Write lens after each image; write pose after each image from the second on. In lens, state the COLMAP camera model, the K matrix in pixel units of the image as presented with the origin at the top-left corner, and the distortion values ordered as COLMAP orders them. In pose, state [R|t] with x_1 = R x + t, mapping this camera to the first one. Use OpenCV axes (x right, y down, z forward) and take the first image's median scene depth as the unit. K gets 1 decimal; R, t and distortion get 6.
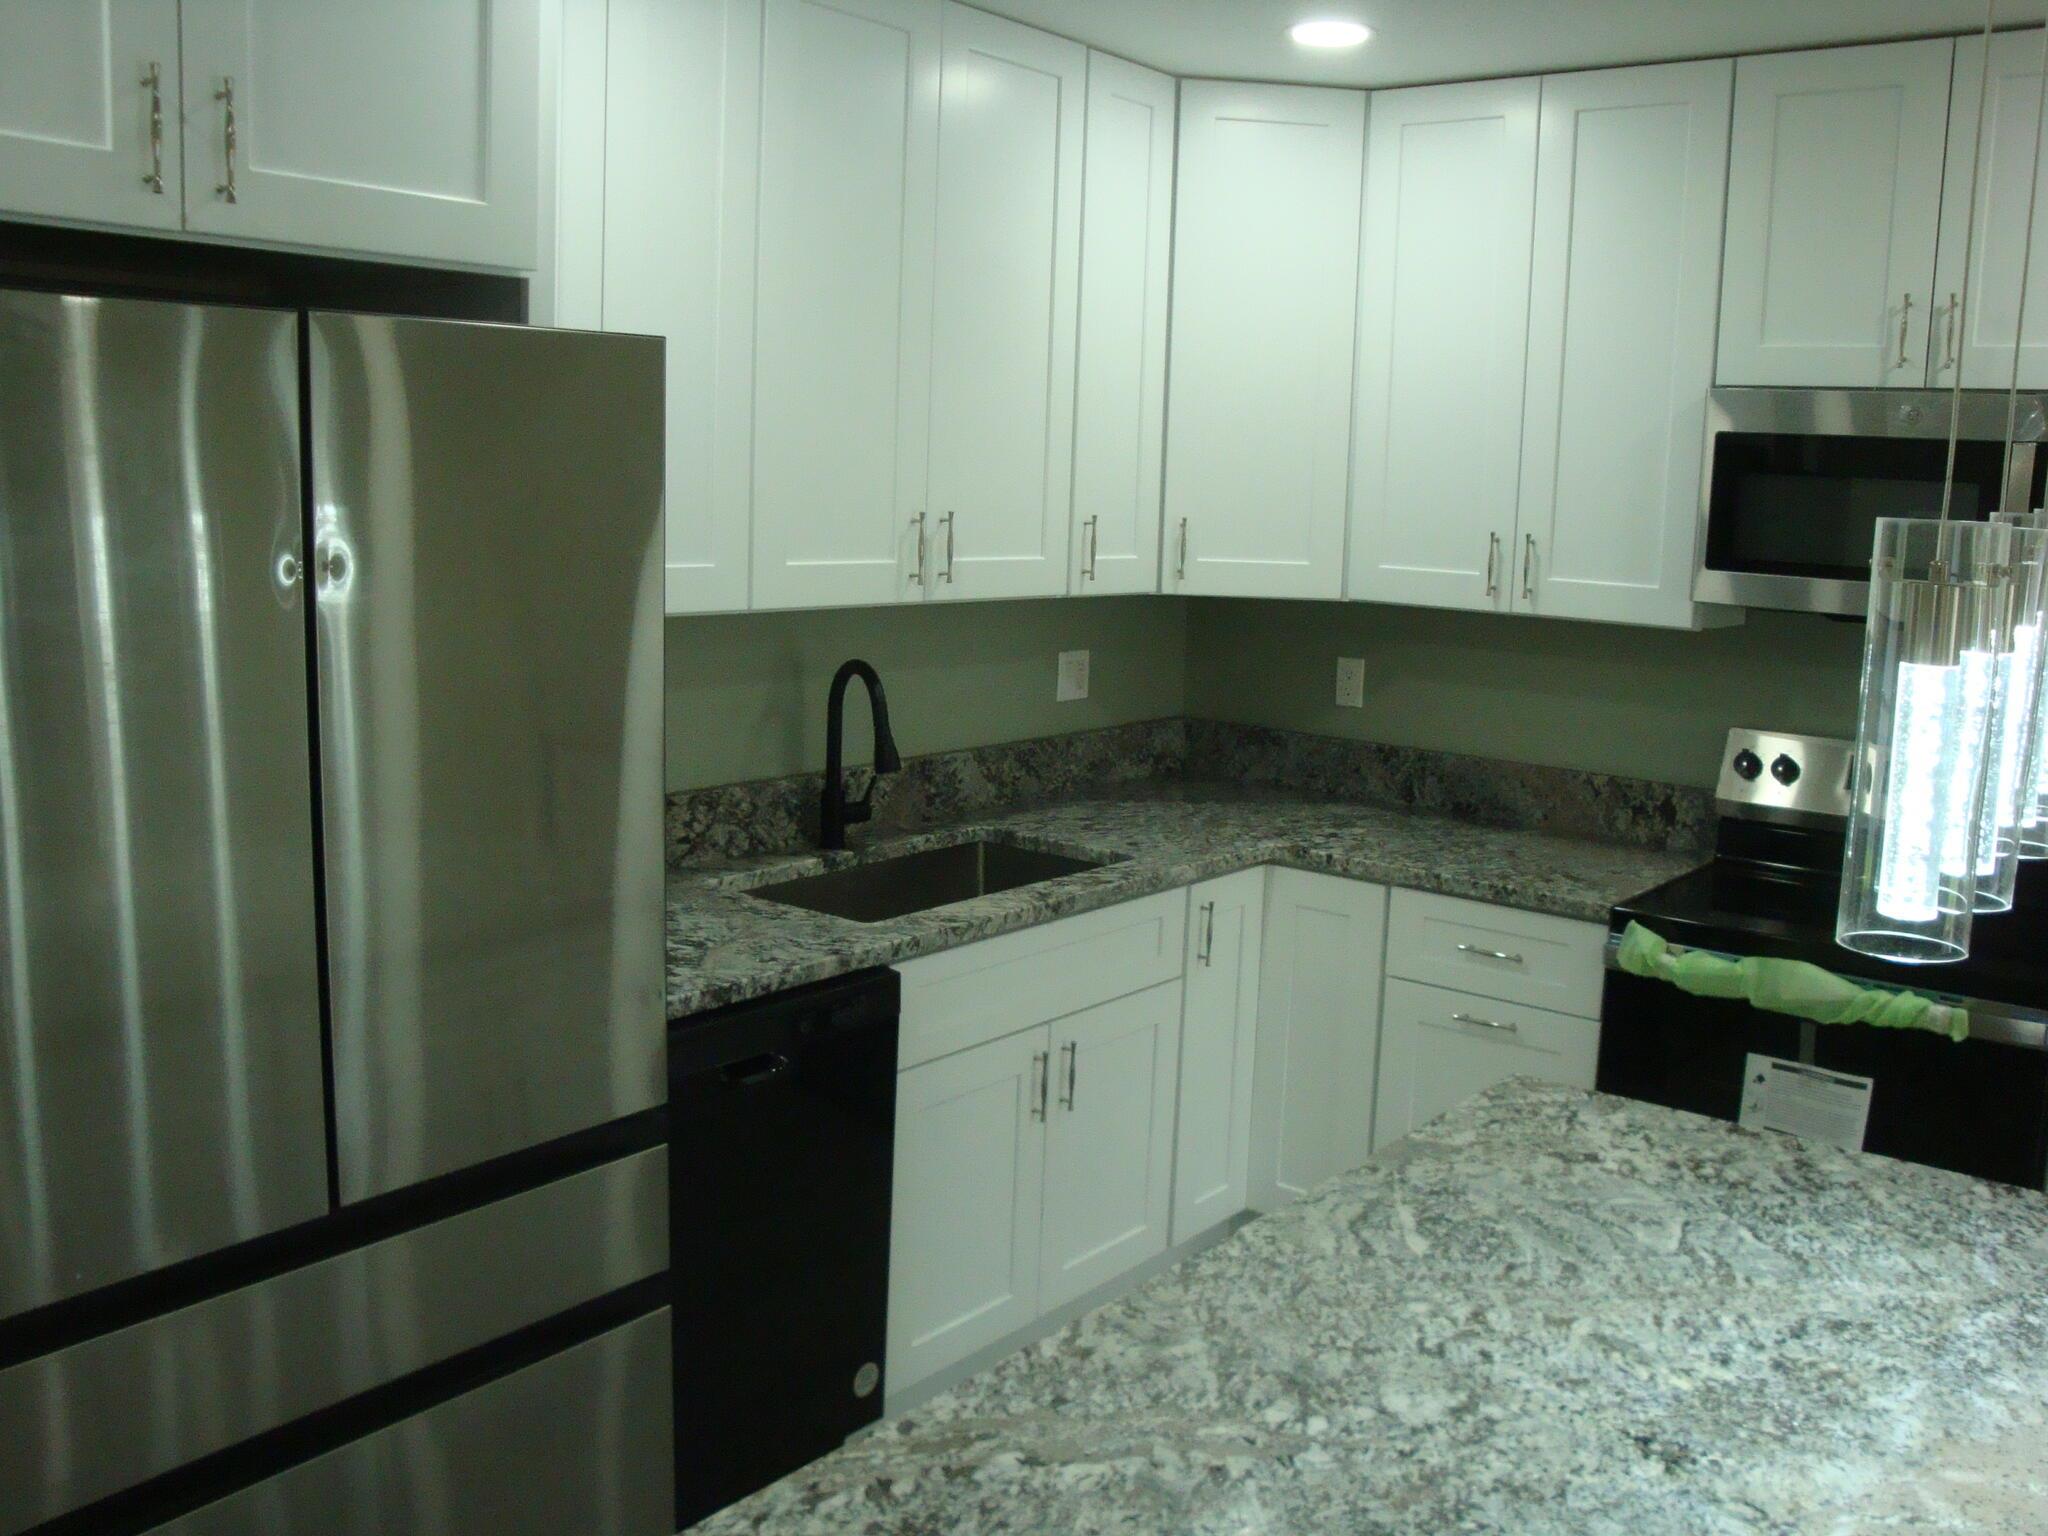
lens RADIAL K [[1853.5, 0, 1036.9], [0, 1853.5, 772.5], [0, 0, 1]] dist [-0.155160, 0.147748]
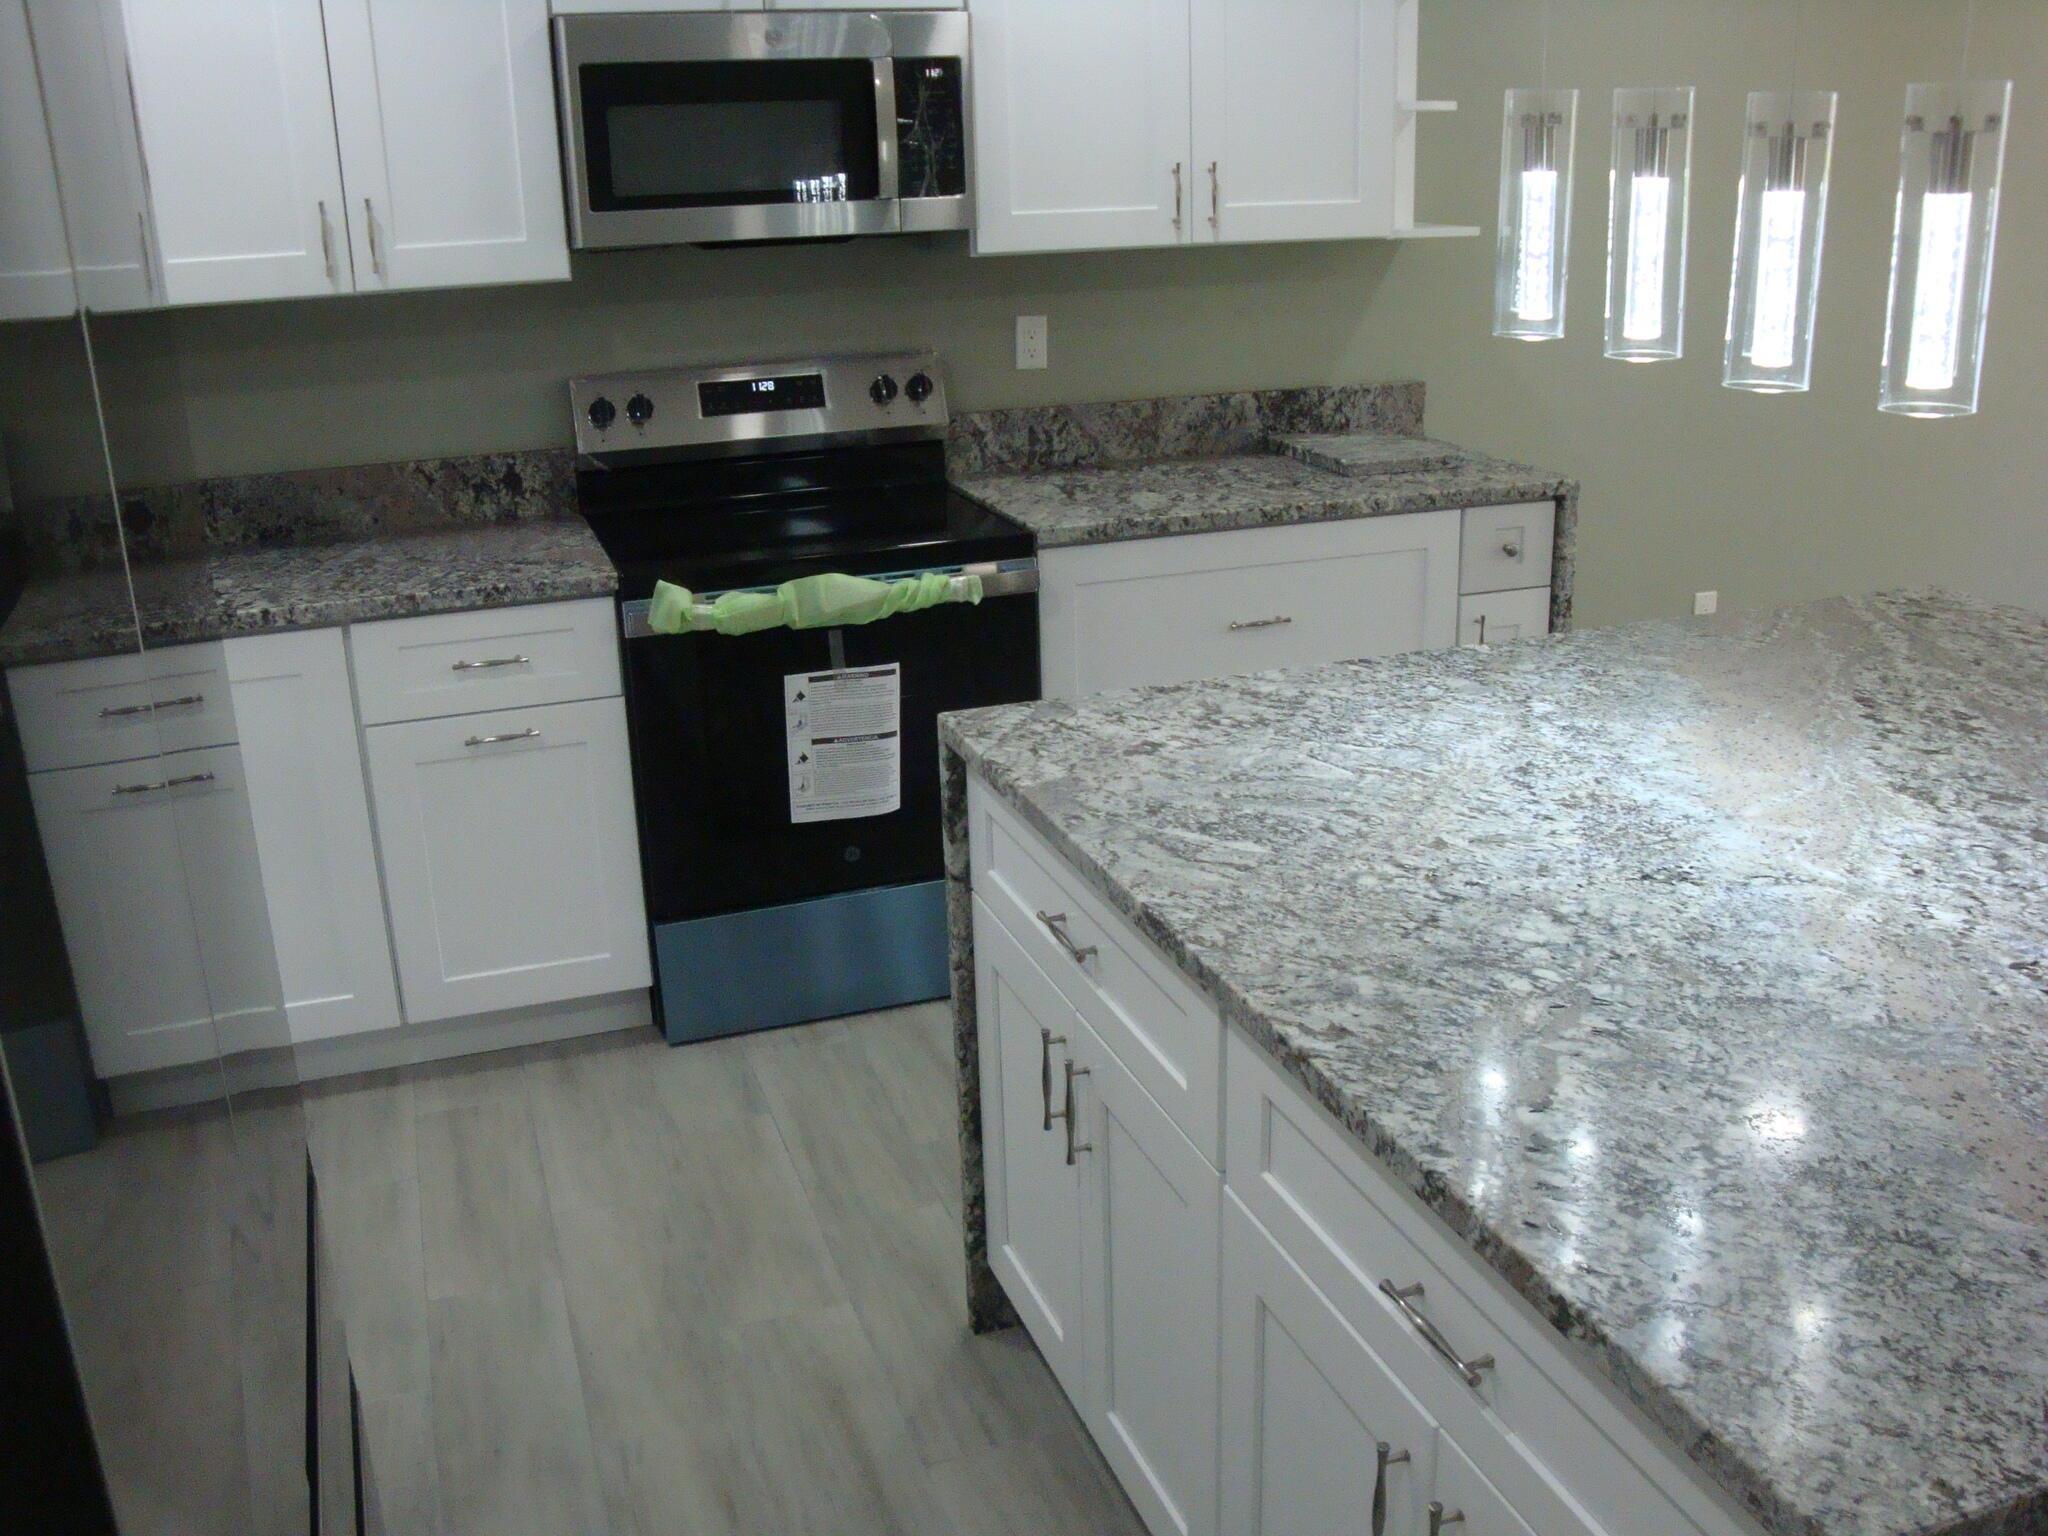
lens RADIAL K [[1853.5, 0, 1036.9], [0, 1853.5, 772.5], [0, 0, 1]] dist [-0.155160, 0.147748]
pose [[0.533825, -0.319792, 0.782793, -0.592276], [0.181317, 0.947487, 0.263425, -0.070871], [-0.825927, 0.001311, 0.563776, 0.454421]]
